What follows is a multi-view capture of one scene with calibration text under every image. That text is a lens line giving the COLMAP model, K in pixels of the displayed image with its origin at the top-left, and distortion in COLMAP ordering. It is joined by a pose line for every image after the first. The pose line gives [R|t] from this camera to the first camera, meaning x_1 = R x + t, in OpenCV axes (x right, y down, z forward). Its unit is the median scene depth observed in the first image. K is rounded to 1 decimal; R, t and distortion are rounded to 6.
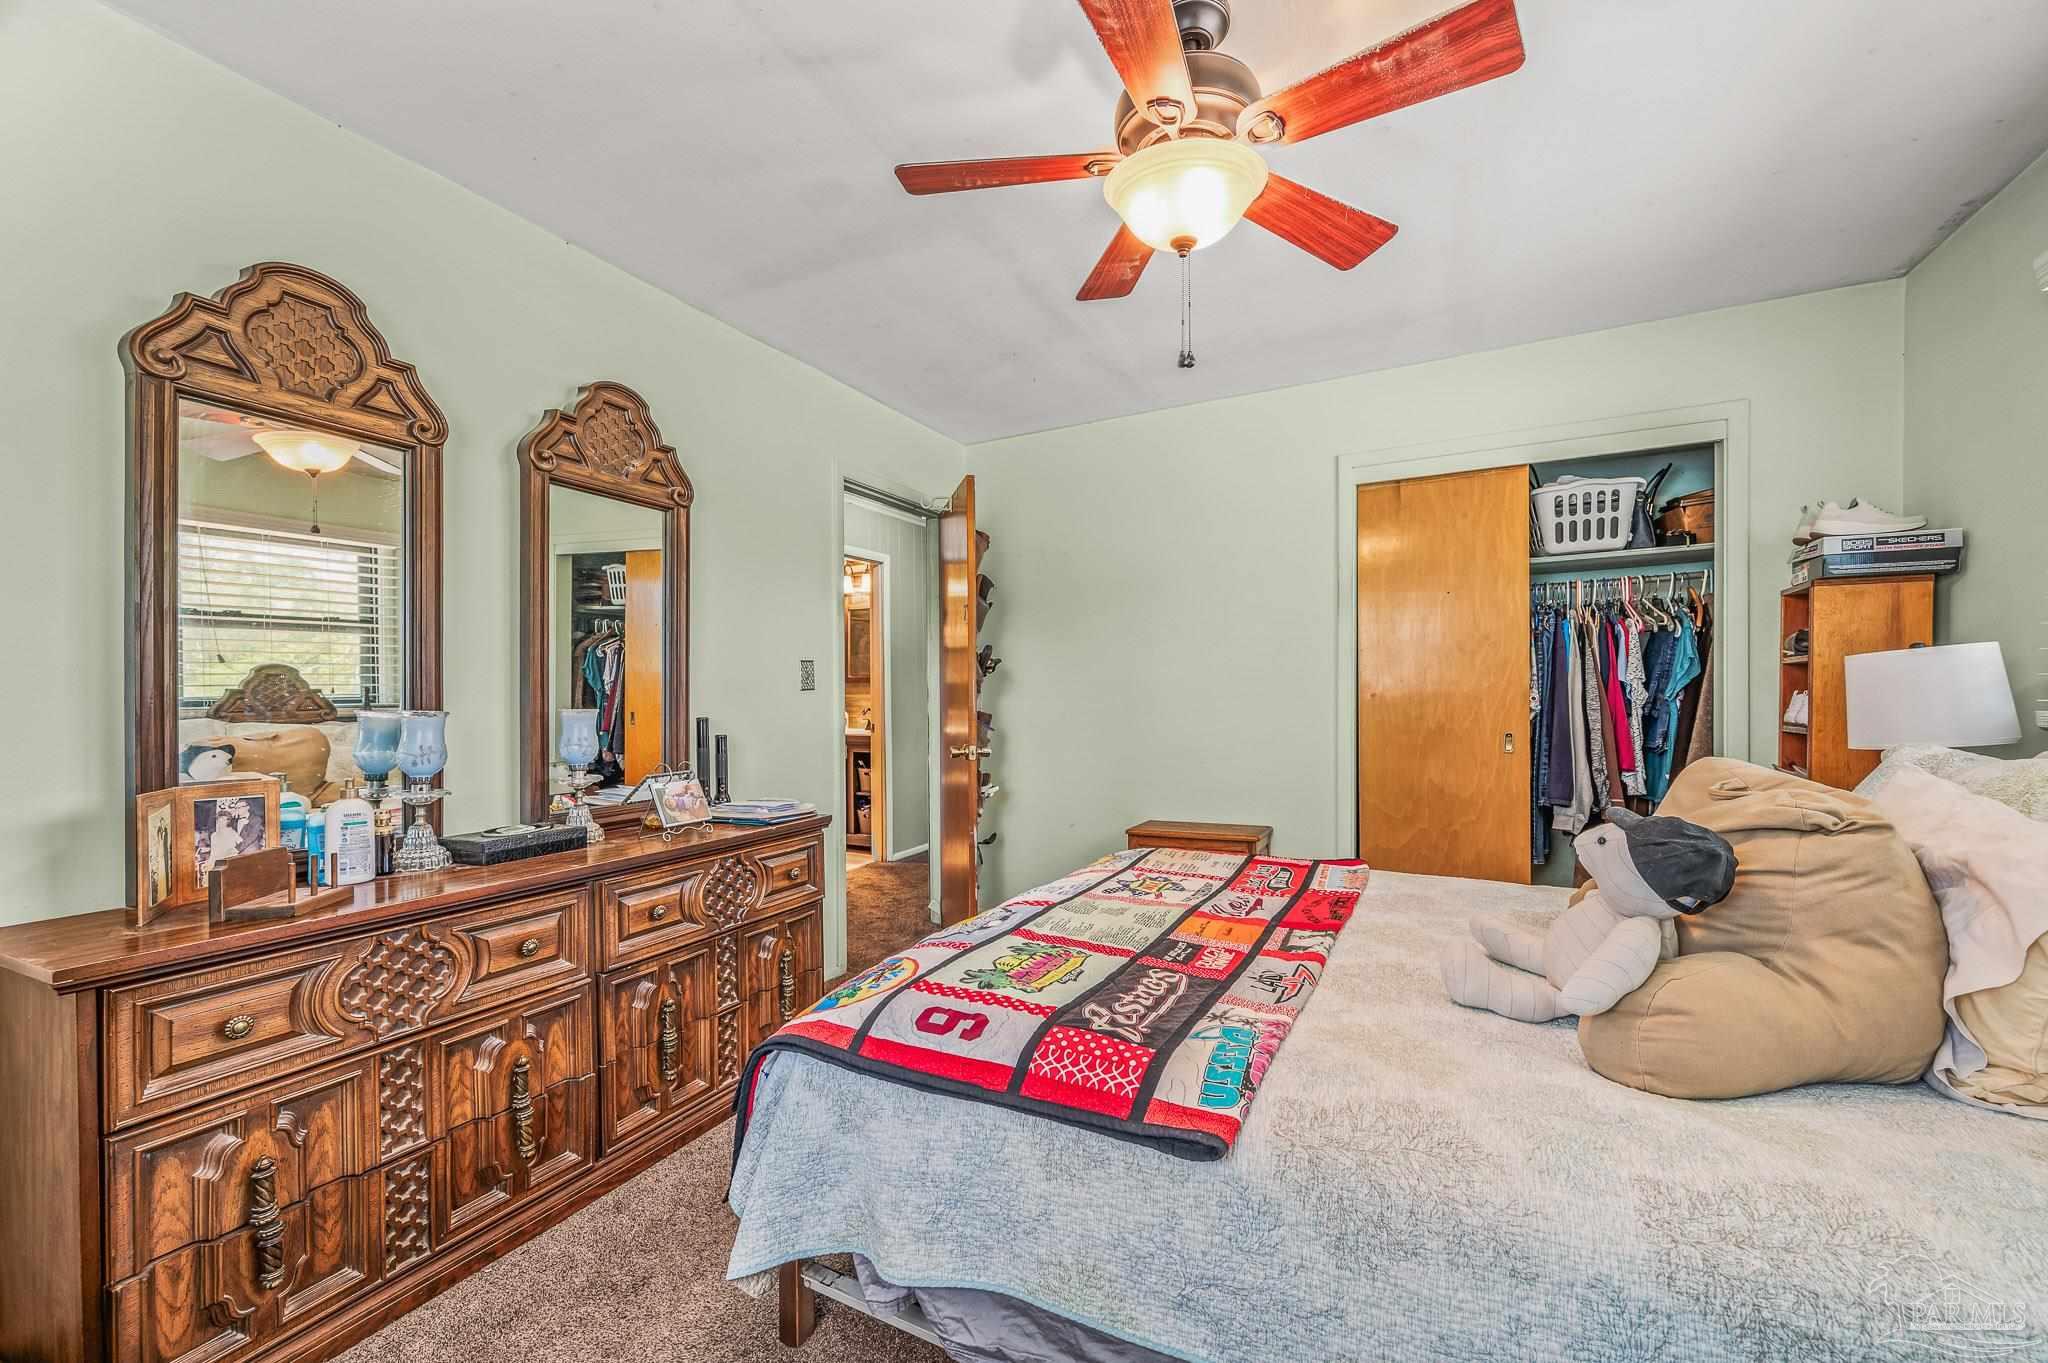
lens RADIAL K [[833.5, 0, 1062.4], [0, 833.5, 707.0], [0, 0, 1]] dist [0.000348, -0.000007]
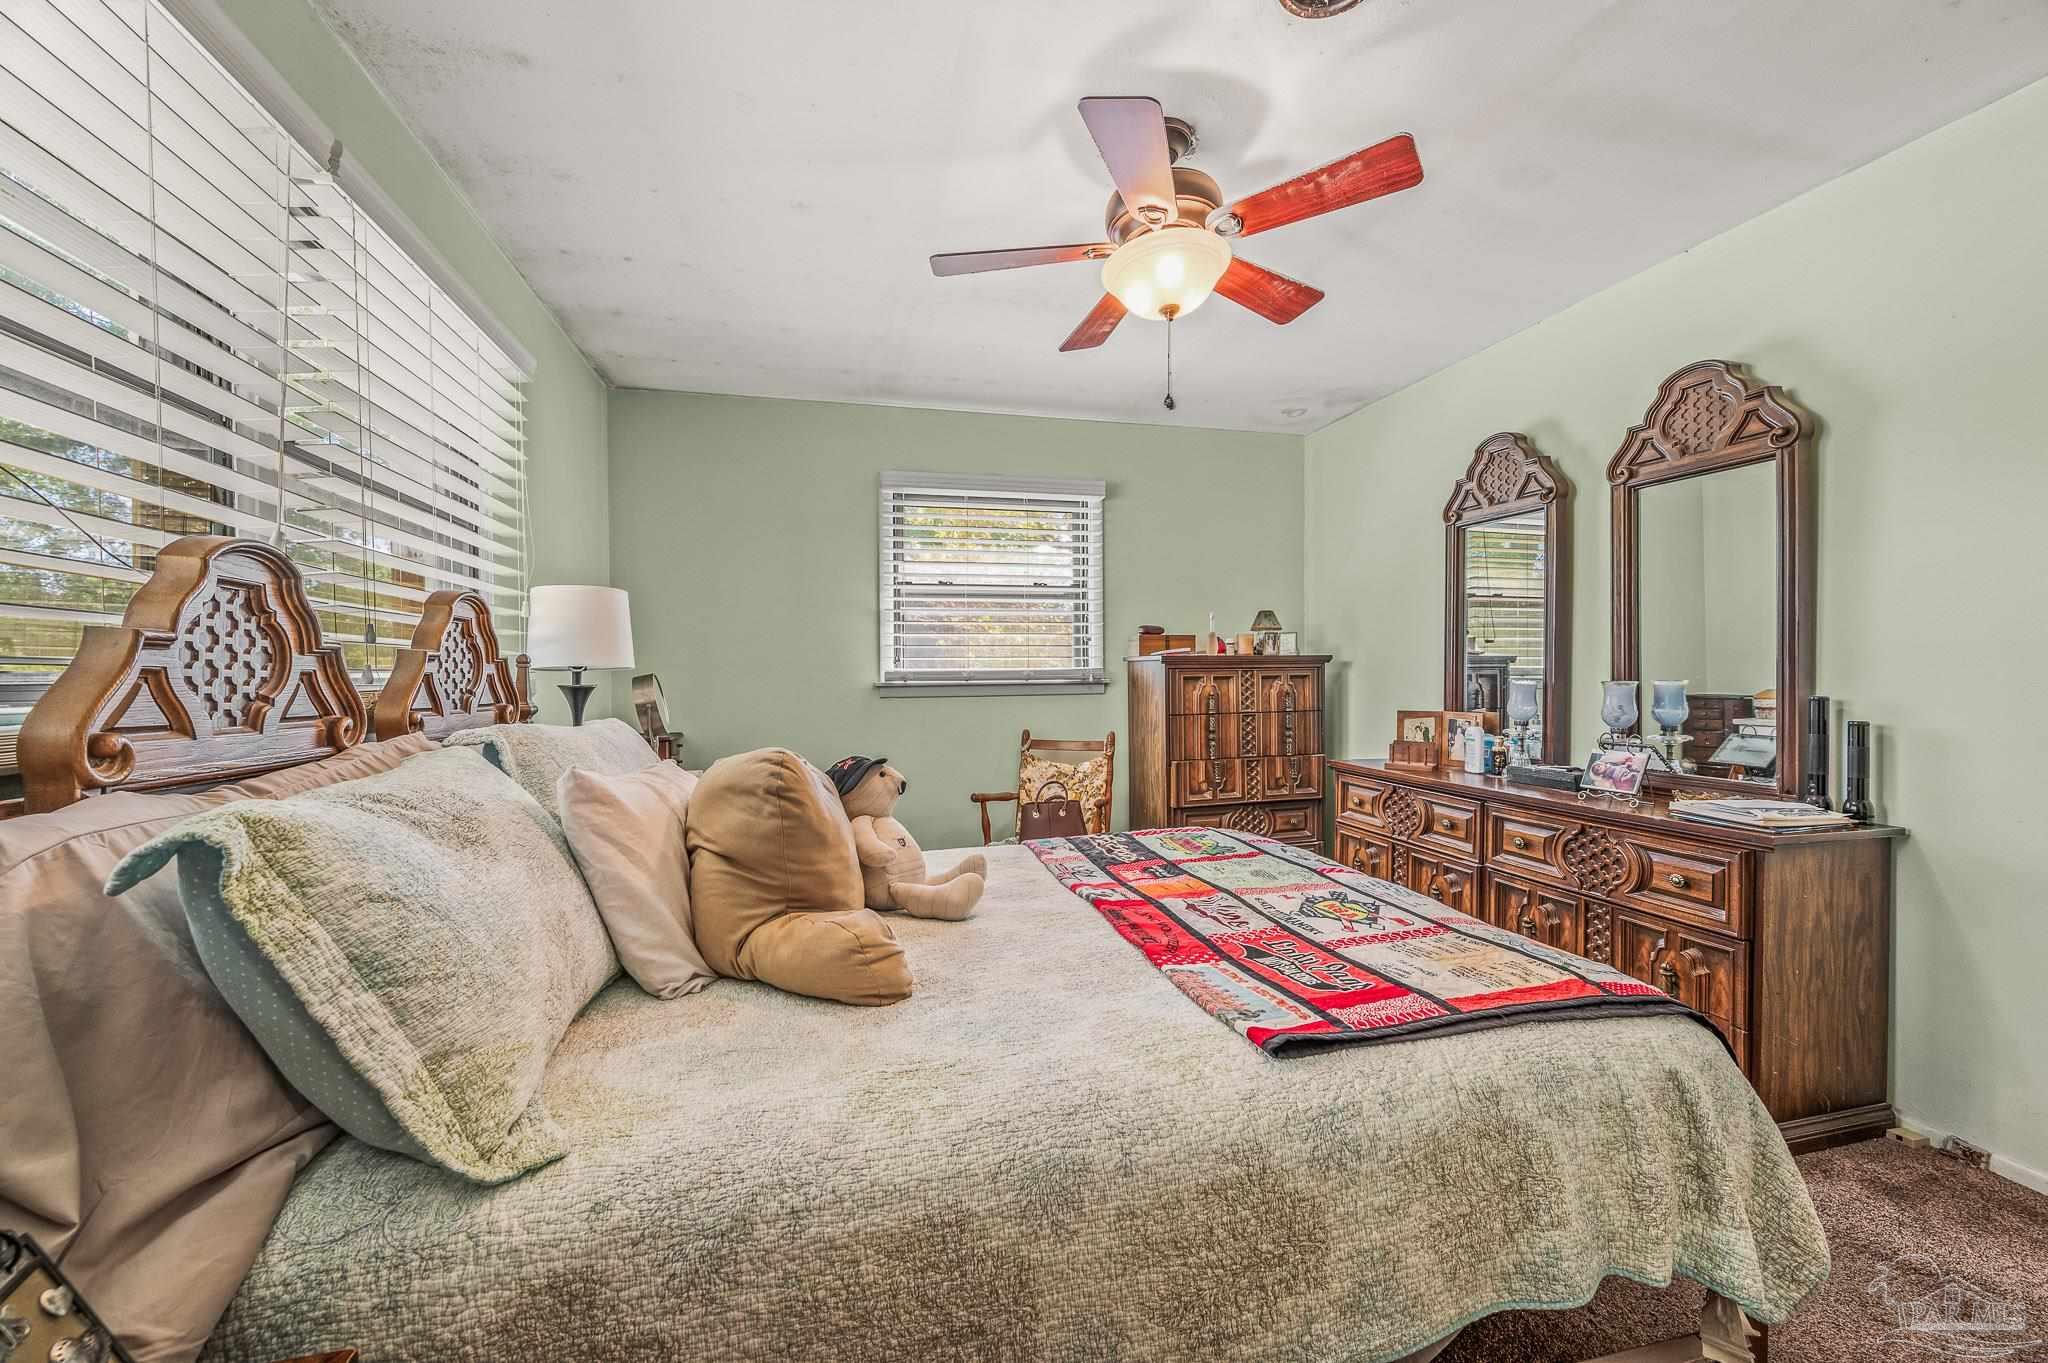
lens RADIAL K [[812.1, 0, 1027.4], [0, 812.1, 699.2], [0, 0, 1]] dist [0.000150, -0.000075]
pose [[-0.781846, 0.031335, -0.622683, 0.888046], [0.011662, 0.999296, 0.035645, -0.029653], [0.623362, 0.020608, -0.781662, 1.498861]]
